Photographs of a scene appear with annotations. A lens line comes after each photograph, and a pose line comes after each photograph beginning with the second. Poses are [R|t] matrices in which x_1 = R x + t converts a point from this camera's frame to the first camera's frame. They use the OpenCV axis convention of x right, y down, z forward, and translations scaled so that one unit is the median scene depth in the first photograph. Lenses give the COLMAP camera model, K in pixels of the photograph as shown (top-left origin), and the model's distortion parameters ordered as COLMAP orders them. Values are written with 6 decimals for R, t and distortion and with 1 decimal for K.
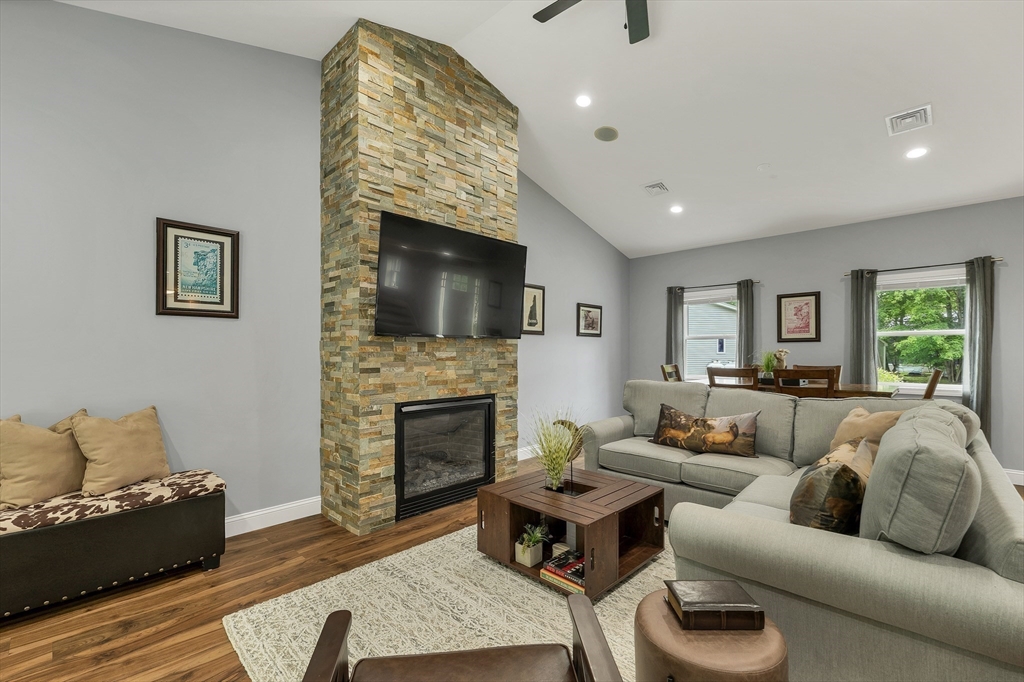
lens RADIAL K [[438.3, 0, 512.5], [0, 438.3, 350.8], [0, 0, 1]] dist [0.000542, 0.000076]
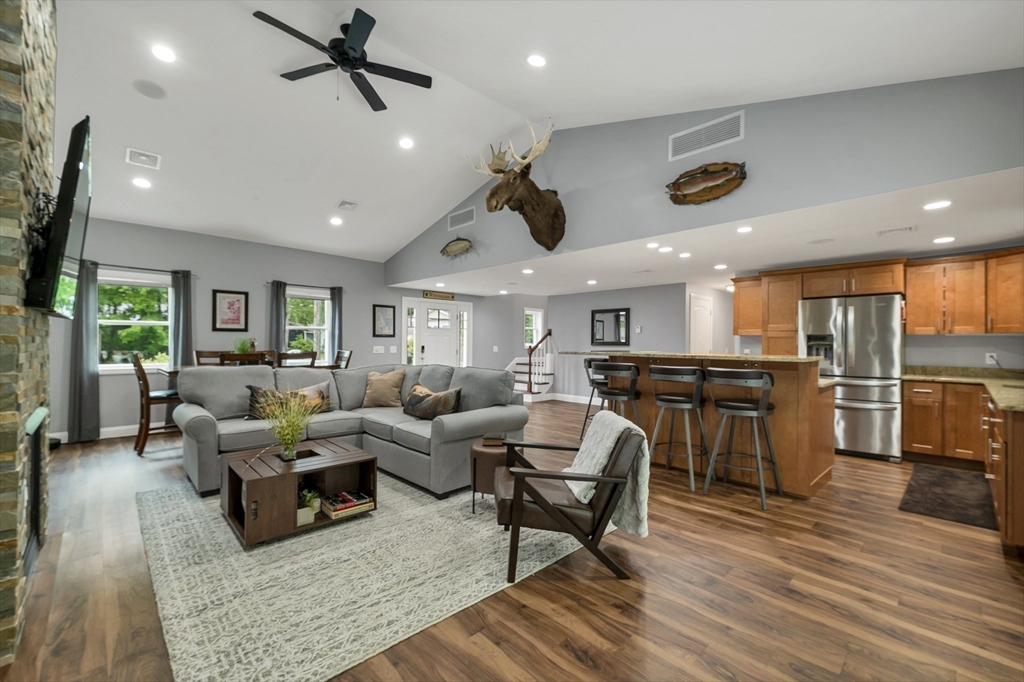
lens RADIAL K [[433.0, 0, 509.1], [0, 433.0, 335.4], [0, 0, 1]] dist [0.000643, 0.000138]
pose [[0.040146, 0.018028, 0.999031, -0.540095], [-0.010716, 0.999787, -0.017611, 0.004015], [-0.999136, -0.009999, 0.040331, 0.211401]]
